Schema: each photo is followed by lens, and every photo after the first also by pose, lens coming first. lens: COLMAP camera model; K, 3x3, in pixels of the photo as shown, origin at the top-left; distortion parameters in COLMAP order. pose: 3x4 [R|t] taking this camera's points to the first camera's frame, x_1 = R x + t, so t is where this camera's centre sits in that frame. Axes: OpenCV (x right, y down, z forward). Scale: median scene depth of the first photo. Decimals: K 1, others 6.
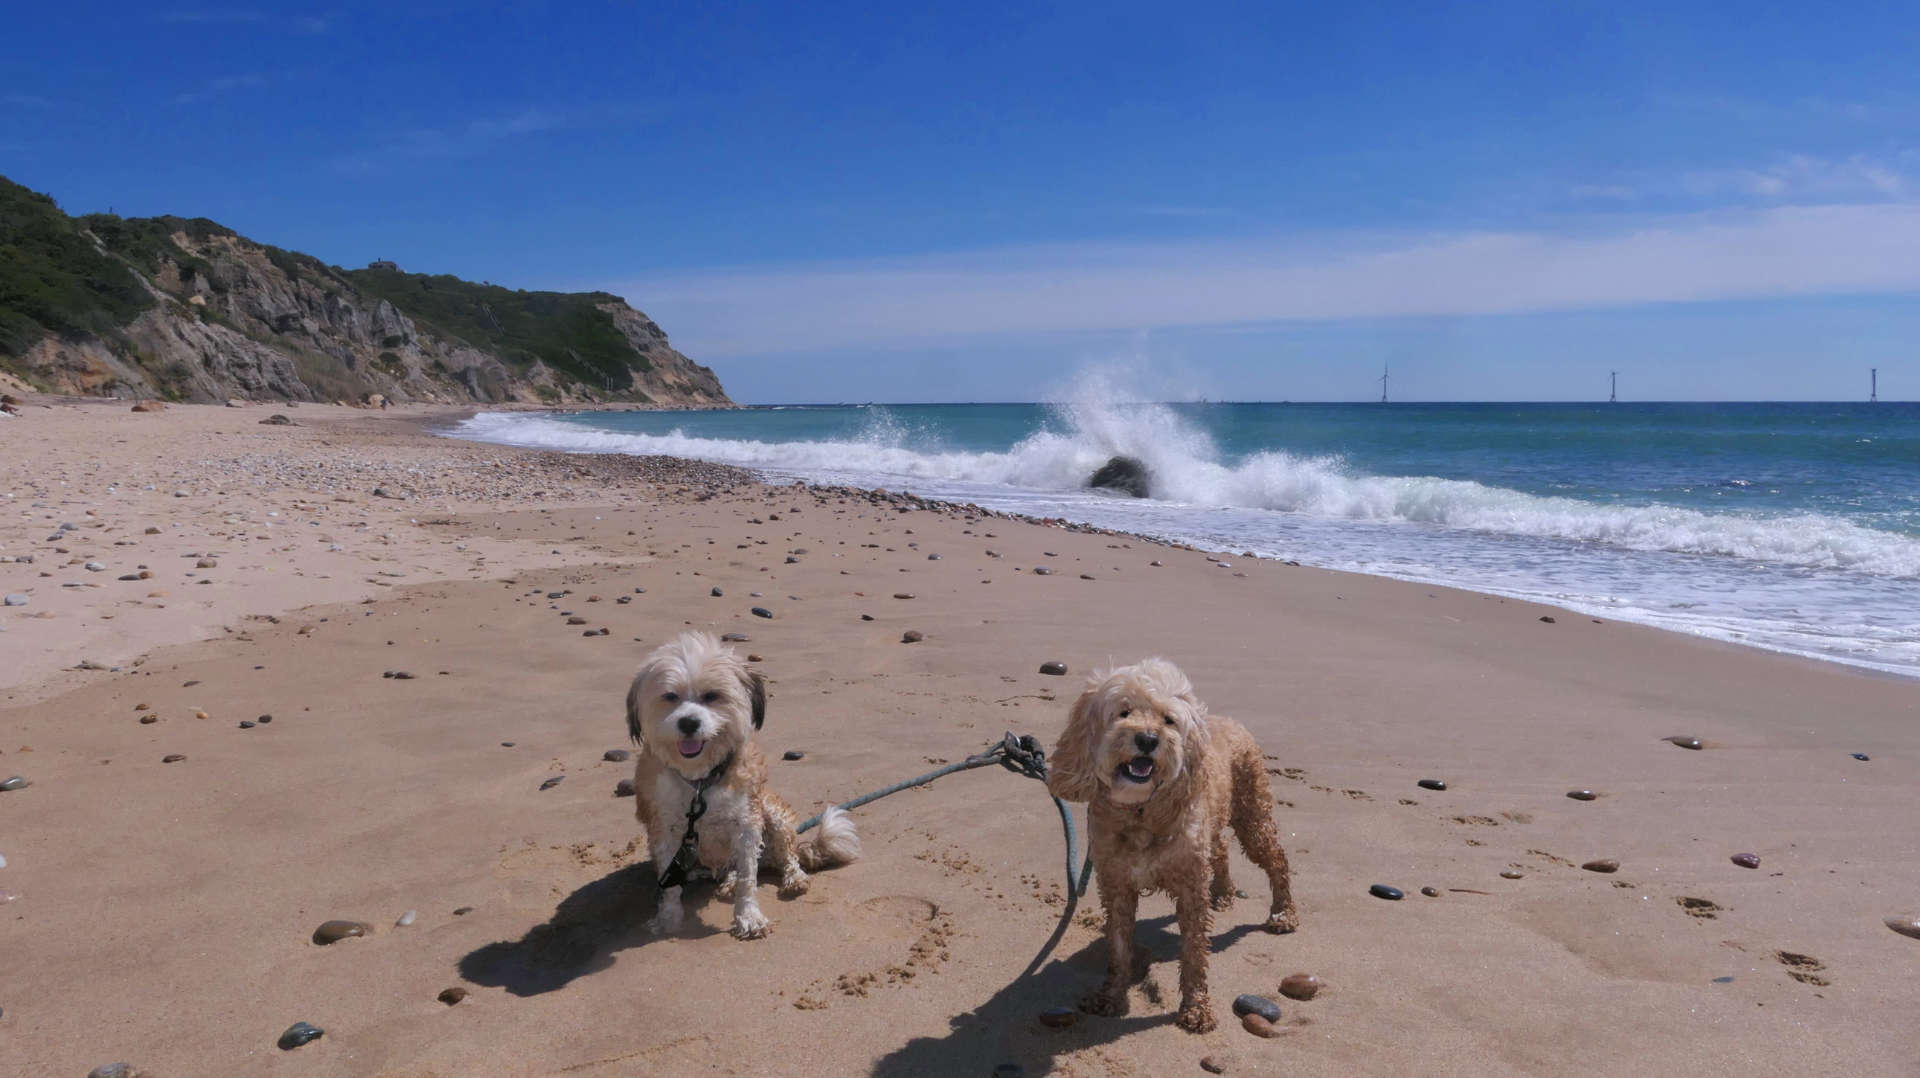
lens RADIAL K [[1424.3, 0, 967.4], [0, 1424.3, 484.7], [0, 0, 1]] dist [-0.014279, -0.012267]
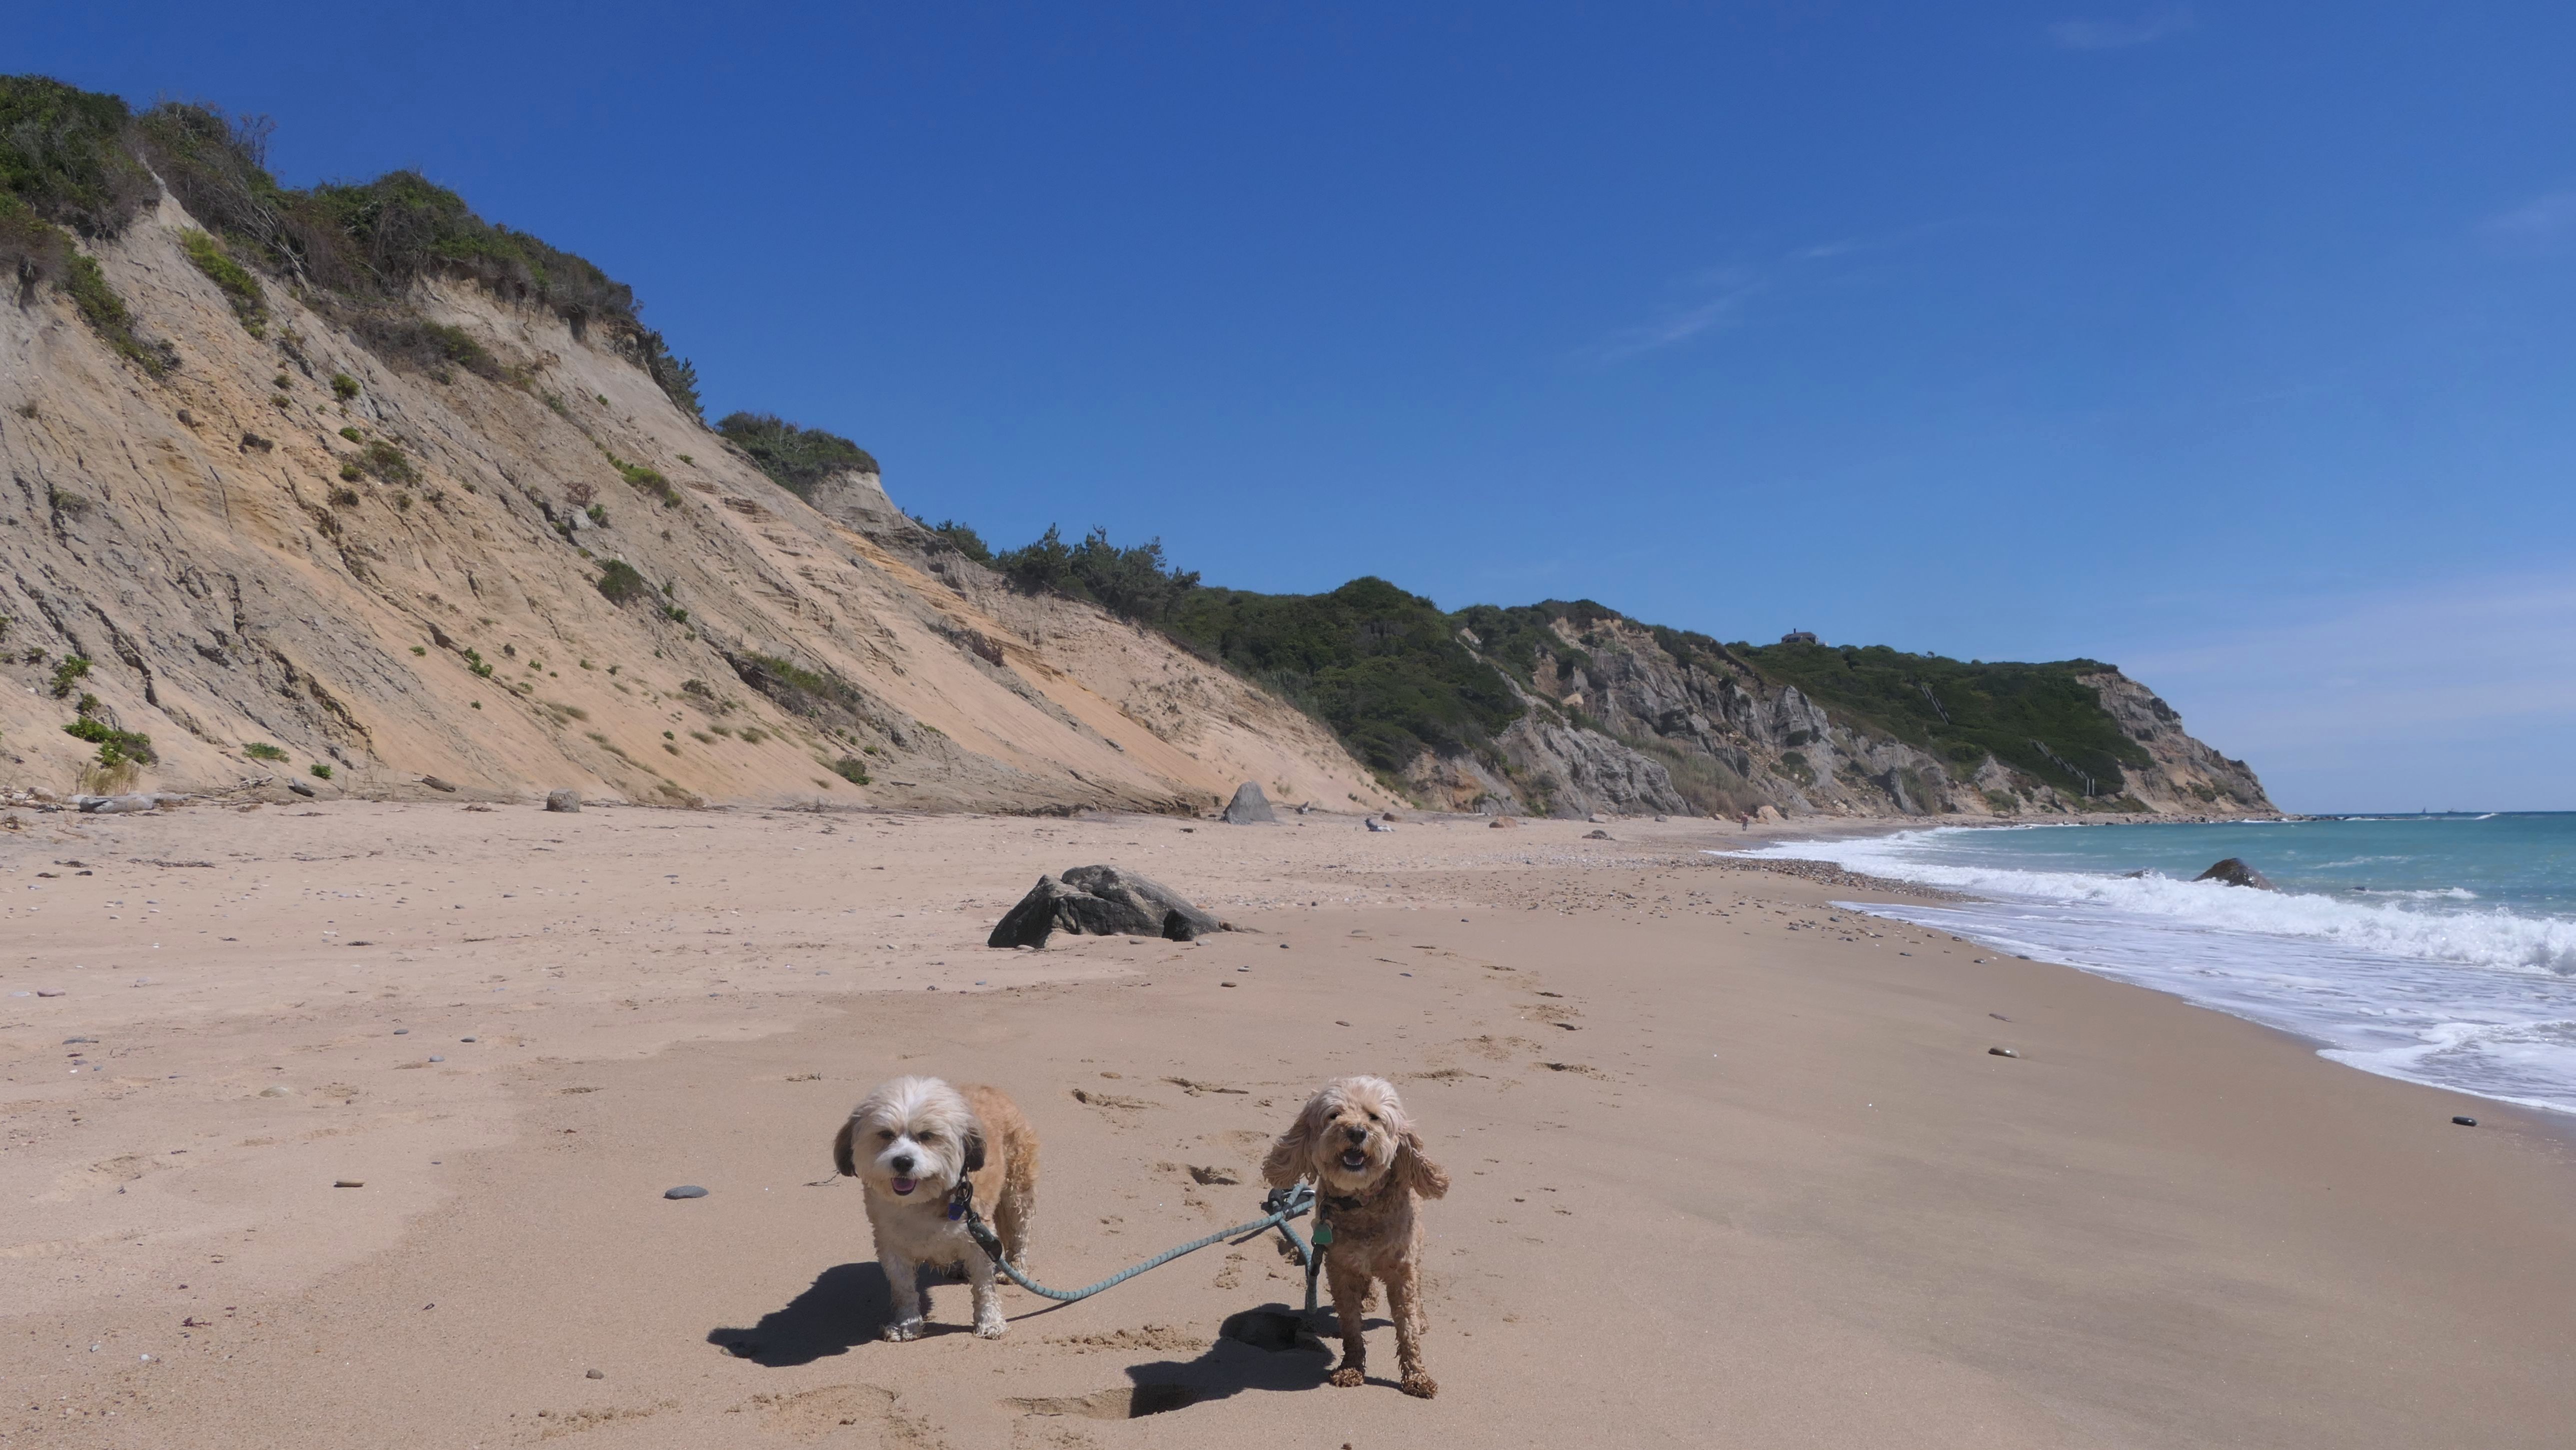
lens RADIAL K [[2158.2, 0, 1288.1], [0, 2158.2, 728.0], [0, 0, 1]] dist [0.009400, 0.004477]
pose [[0.800948, -0.031505, -0.597905, 0.090226], [-0.026309, 0.995798, -0.087714, 0.006871], [0.598156, 0.085985, 0.796754, -0.133948]]
